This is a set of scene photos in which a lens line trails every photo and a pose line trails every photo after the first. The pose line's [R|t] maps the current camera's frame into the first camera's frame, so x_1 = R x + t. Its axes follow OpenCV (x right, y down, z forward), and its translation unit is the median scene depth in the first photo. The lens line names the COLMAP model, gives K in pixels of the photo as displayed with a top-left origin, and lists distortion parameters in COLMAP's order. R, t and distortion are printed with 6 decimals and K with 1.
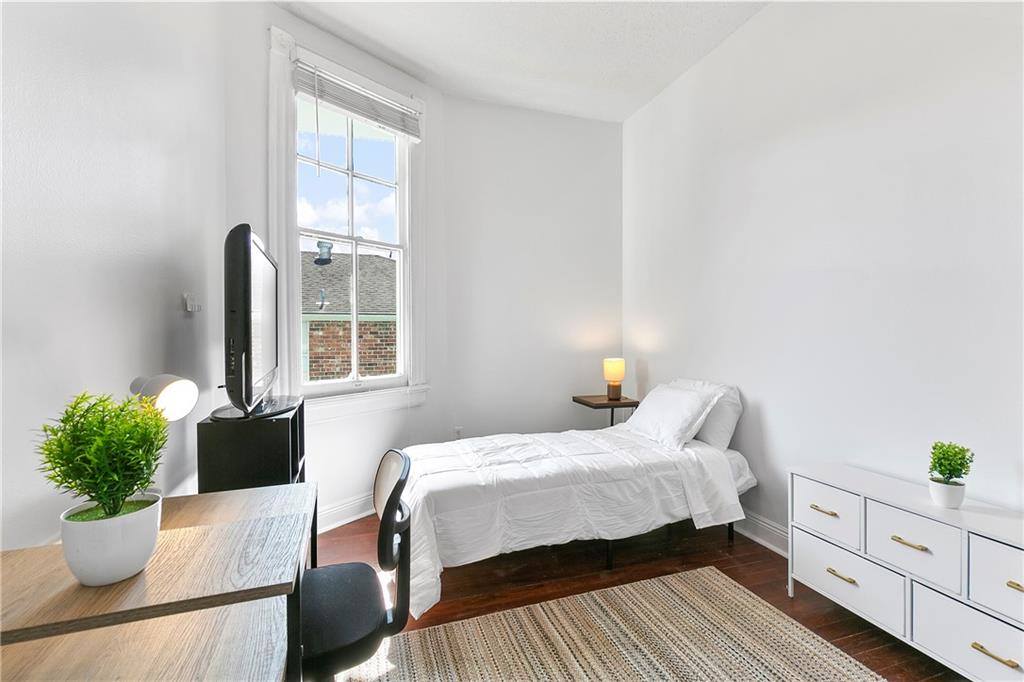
lens RADIAL K [[459.2, 0, 514.8], [0, 459.2, 343.6], [0, 0, 1]] dist [0.001527, -0.000152]
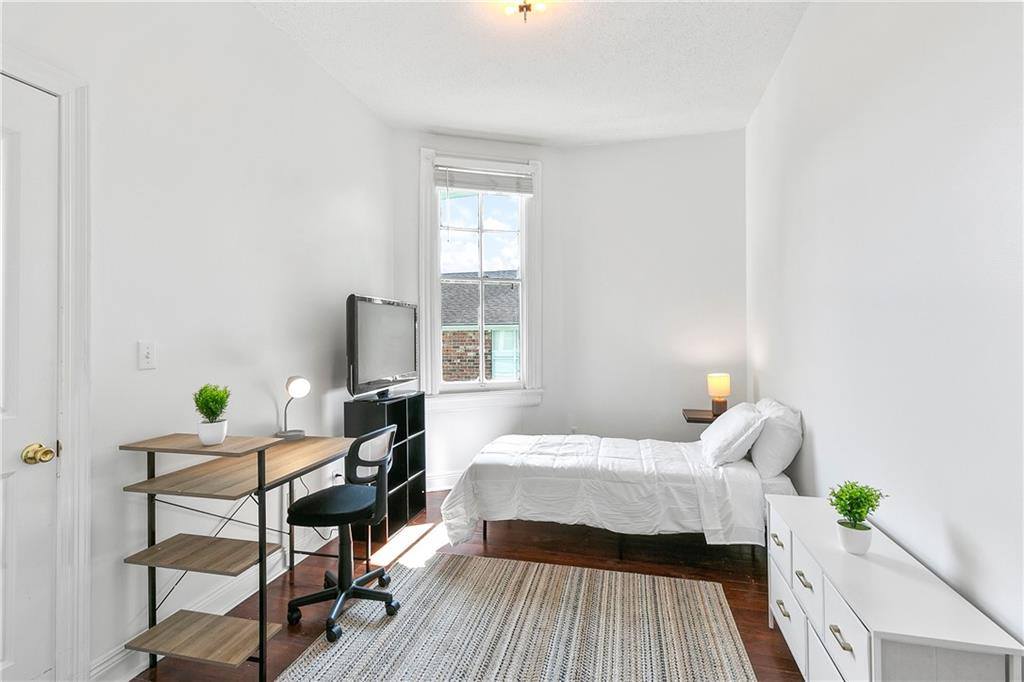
lens RADIAL K [[459.2, 0, 514.8], [0, 459.2, 343.6], [0, 0, 1]] dist [0.001527, -0.000152]
pose [[0.835744, 0.004837, -0.549099, 0.594496], [-0.008319, 0.999958, -0.003852, -0.038499], [0.549057, 0.007787, 0.835749, -0.102907]]
